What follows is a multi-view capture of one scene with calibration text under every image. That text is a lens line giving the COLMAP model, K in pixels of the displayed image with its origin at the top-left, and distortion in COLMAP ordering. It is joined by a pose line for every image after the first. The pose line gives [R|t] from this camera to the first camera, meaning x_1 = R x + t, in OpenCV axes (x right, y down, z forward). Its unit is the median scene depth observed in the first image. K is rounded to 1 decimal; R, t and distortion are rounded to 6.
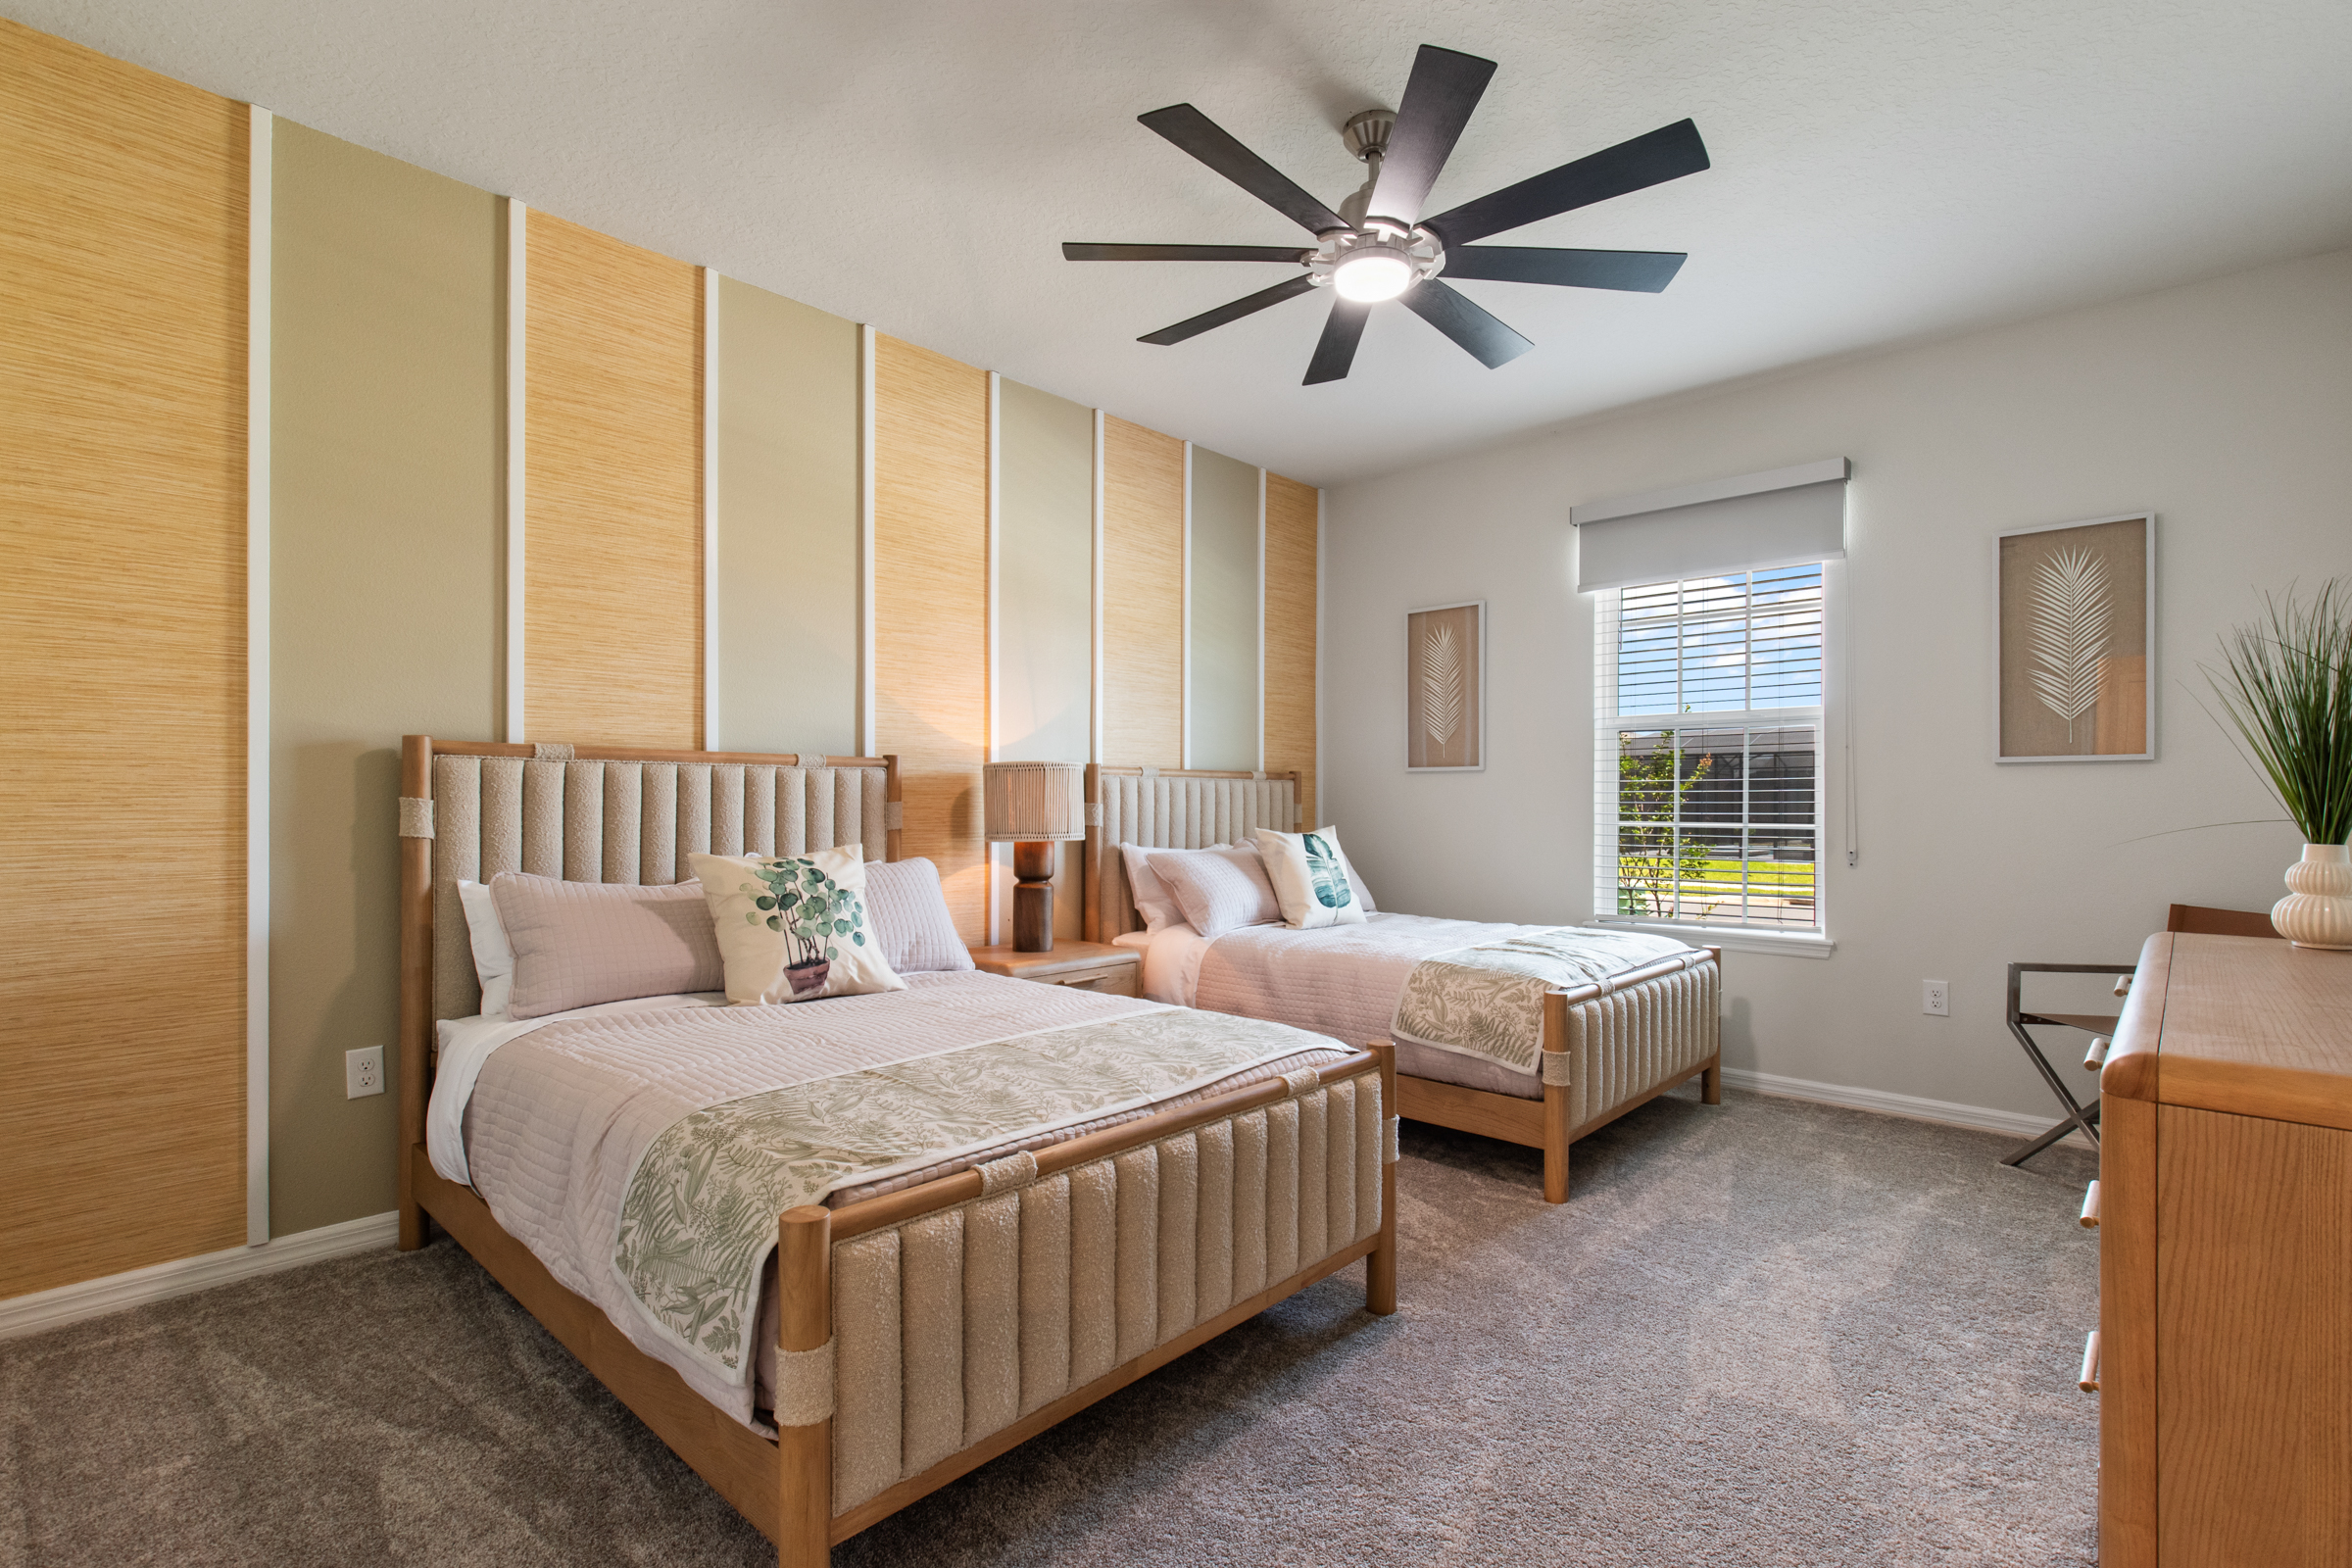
lens RADIAL K [[1083.8, 0, 1175.1], [0, 1083.8, 794.4], [0, 0, 1]] dist [-0.002515, -0.000629]
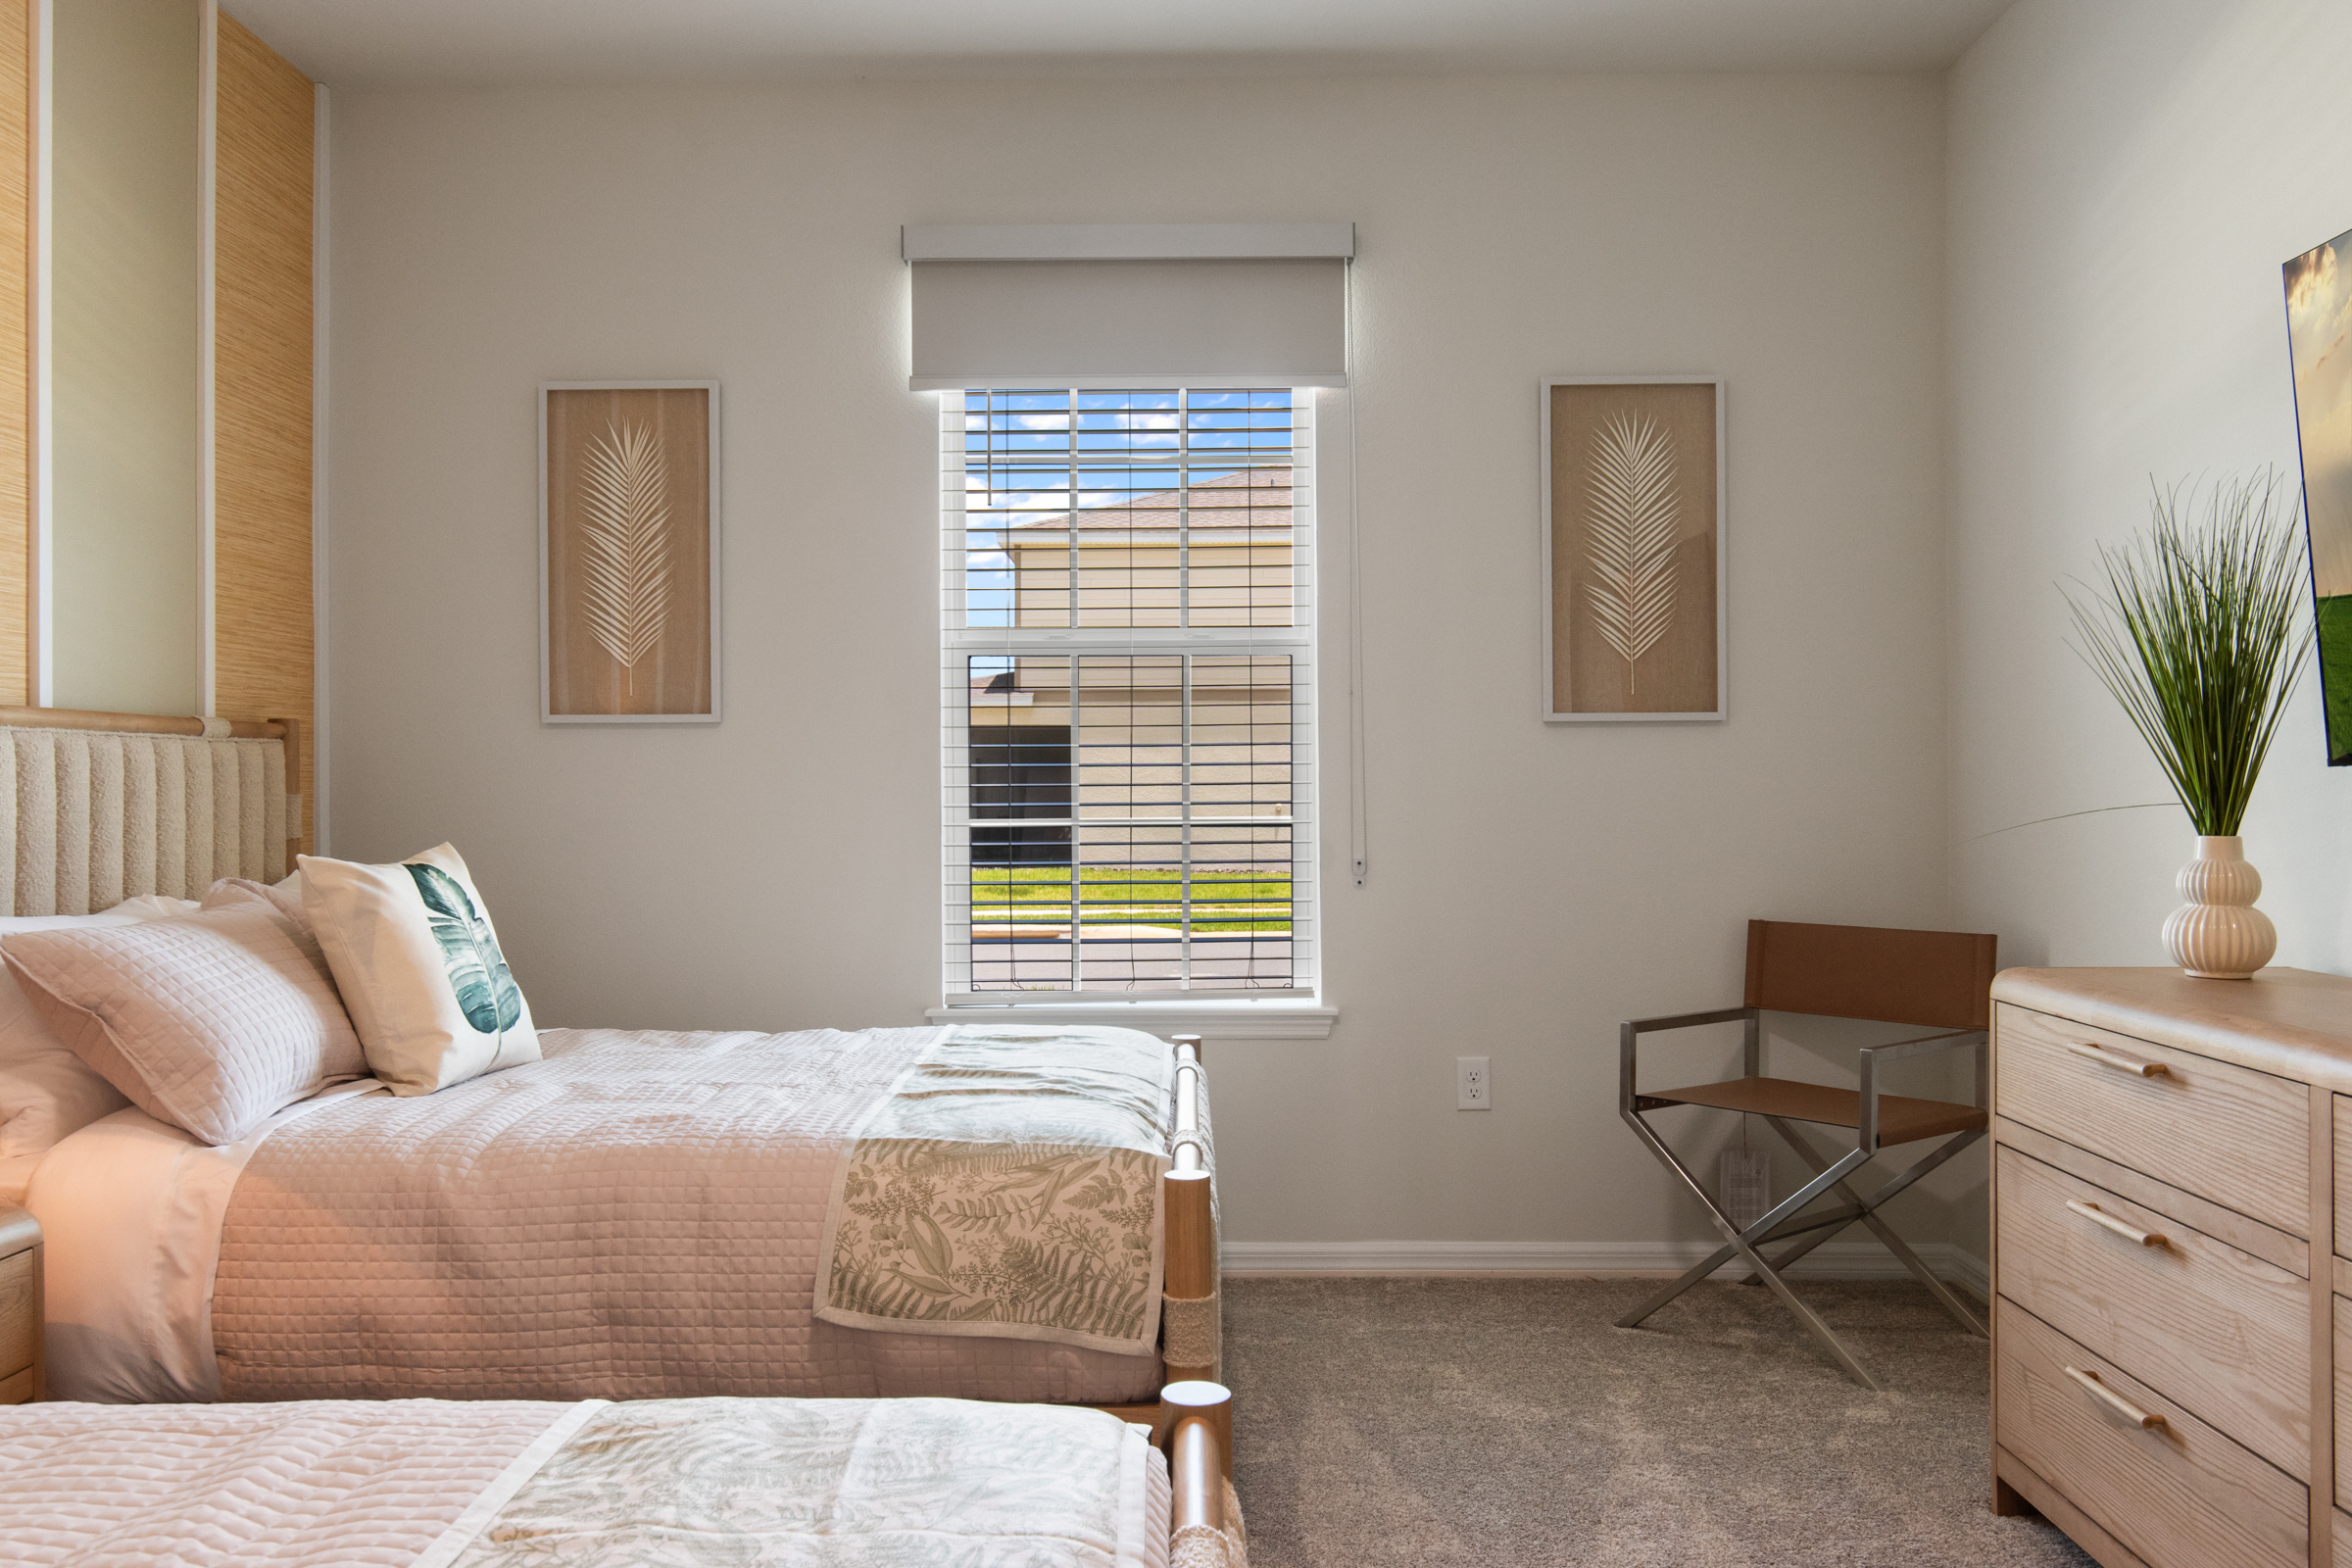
lens RADIAL K [[1829.5, 0, 1178.7], [0, 1829.5, 759.9], [0, 0, 1]] dist [0.001406, 0.001574]
pose [[0.737502, 0.001594, 0.675343, -0.166728], [0.002258, 0.999986, -0.004826, -0.000574], [-0.675341, 0.005084, 0.737488, 0.310847]]
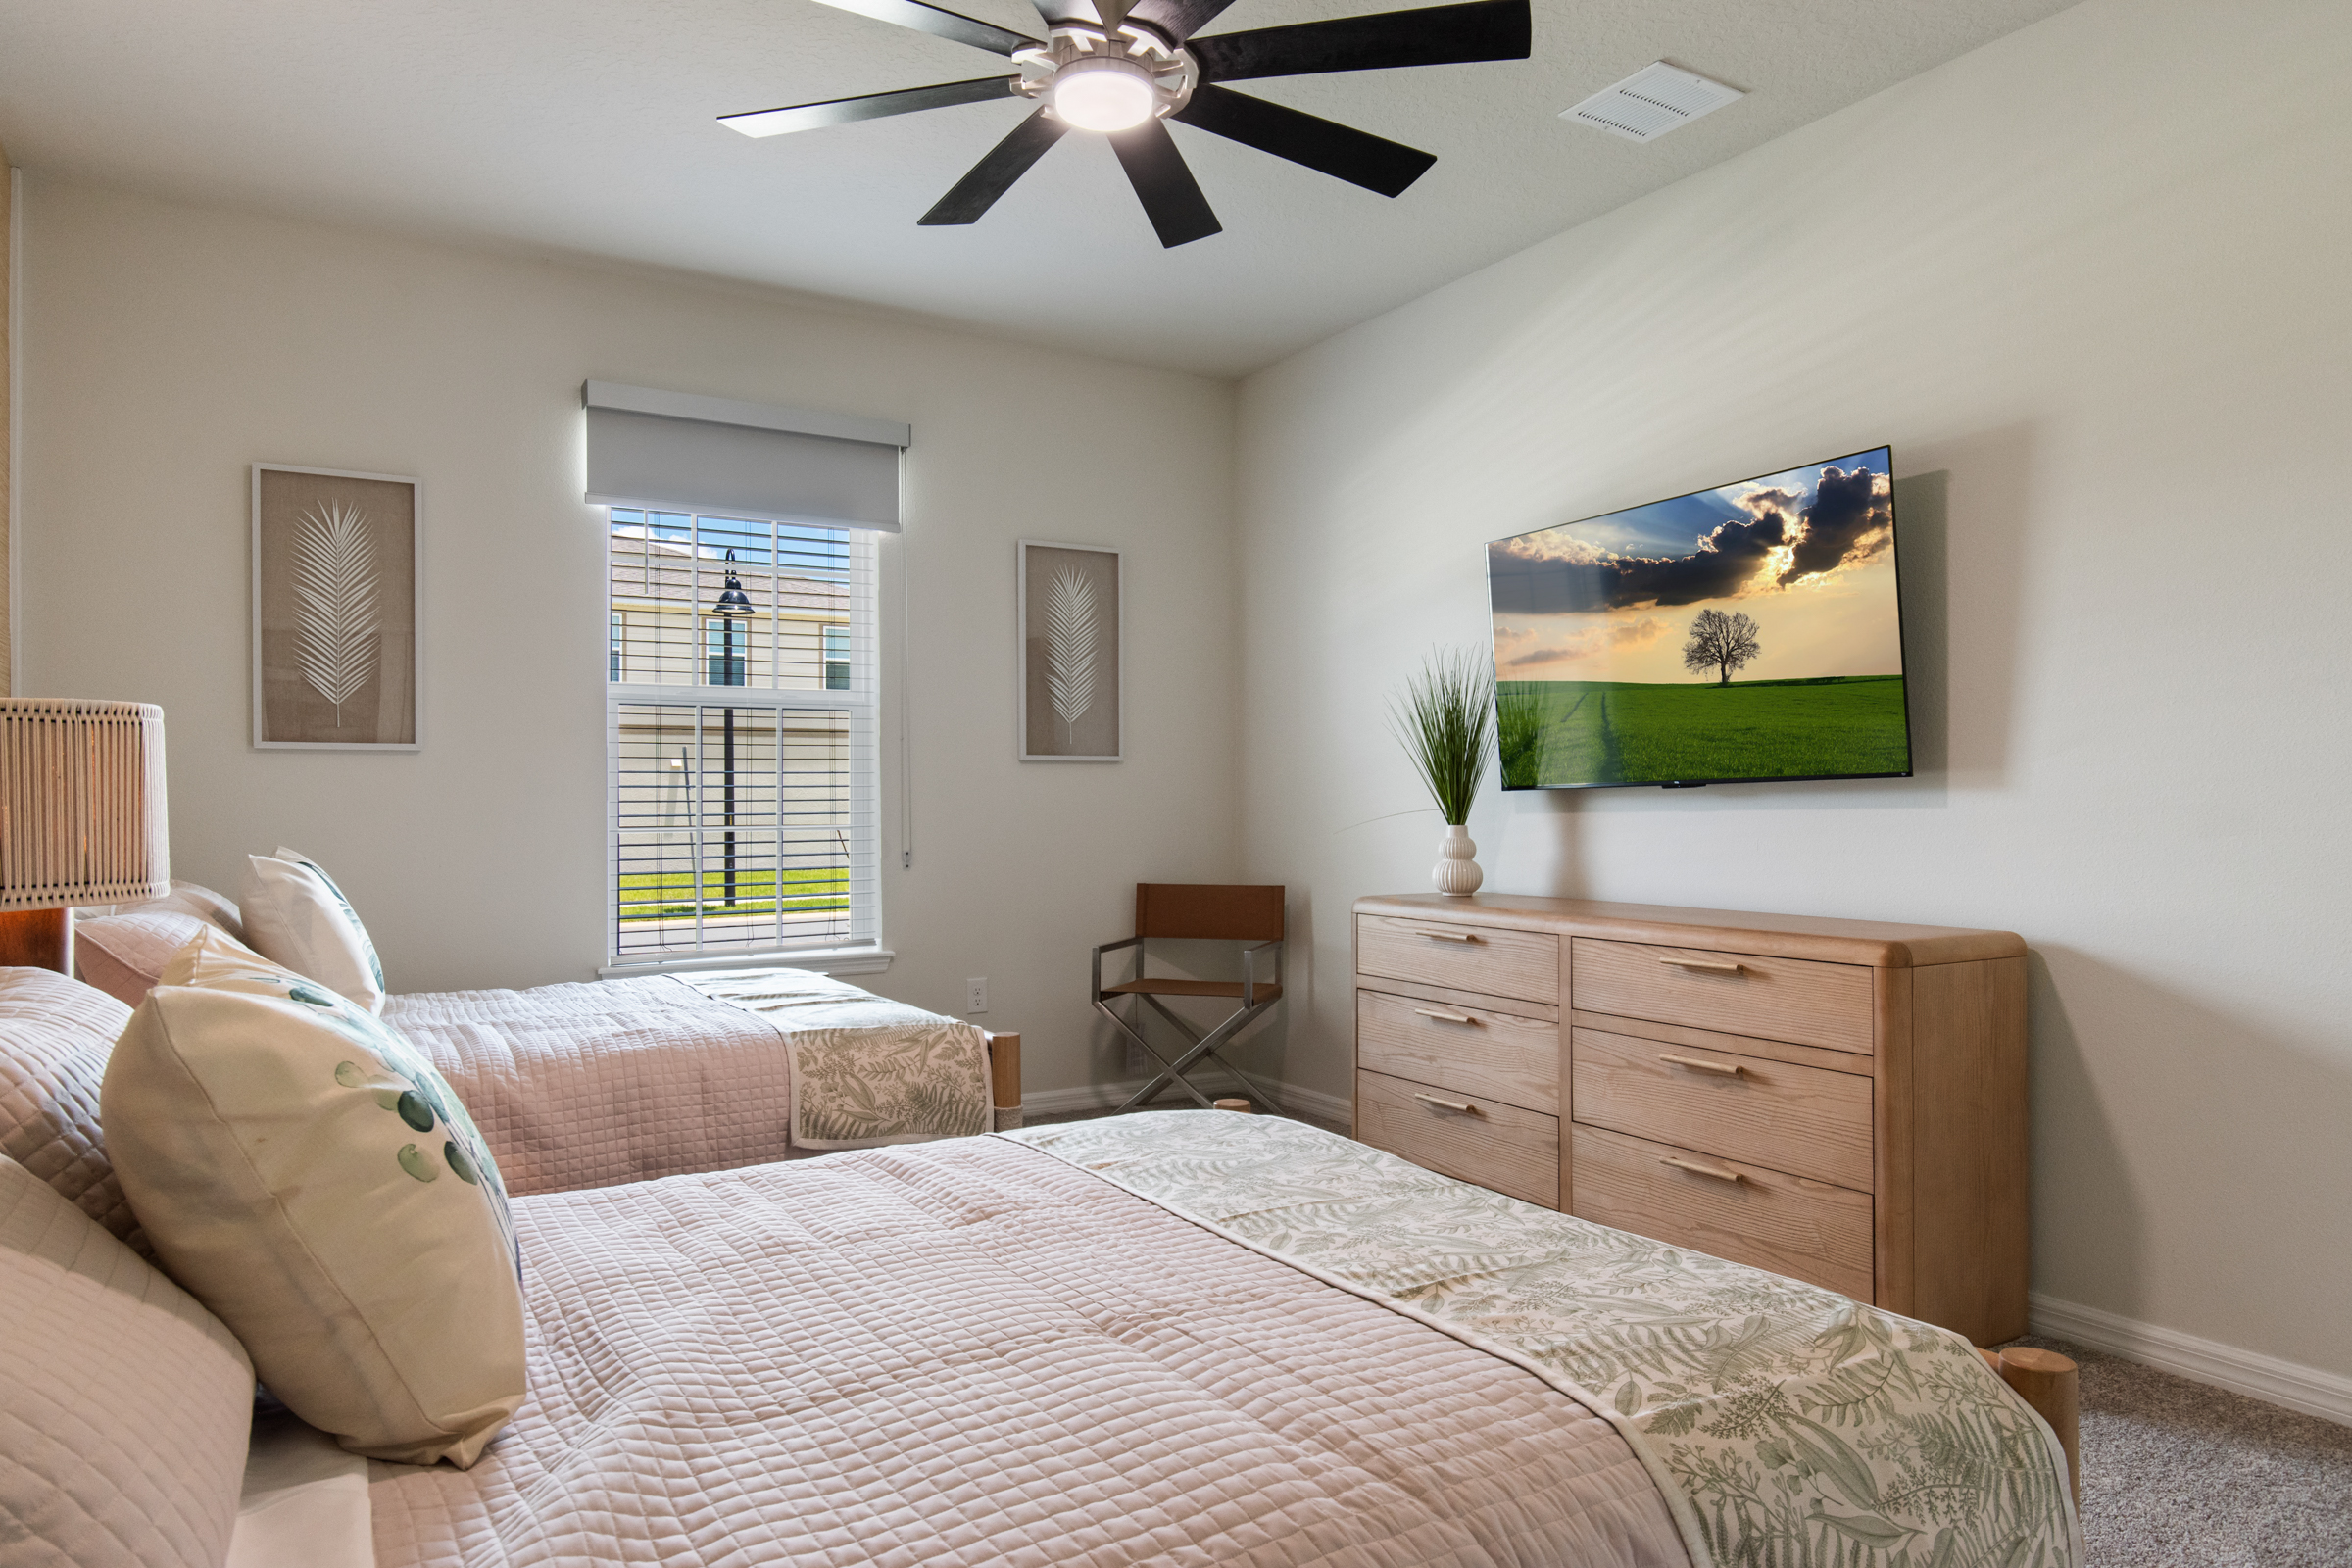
lens RADIAL K [[1439.9, 0, 1176.0], [0, 1439.9, 784.0], [0, 0, 1]] dist [0.006302, 0.001423]
pose [[0.277979, 0.006067, 0.960568, -0.515679], [-0.002289, 0.999981, -0.005653, 0.001037], [-0.960584, -0.000627, 0.277988, 0.458605]]
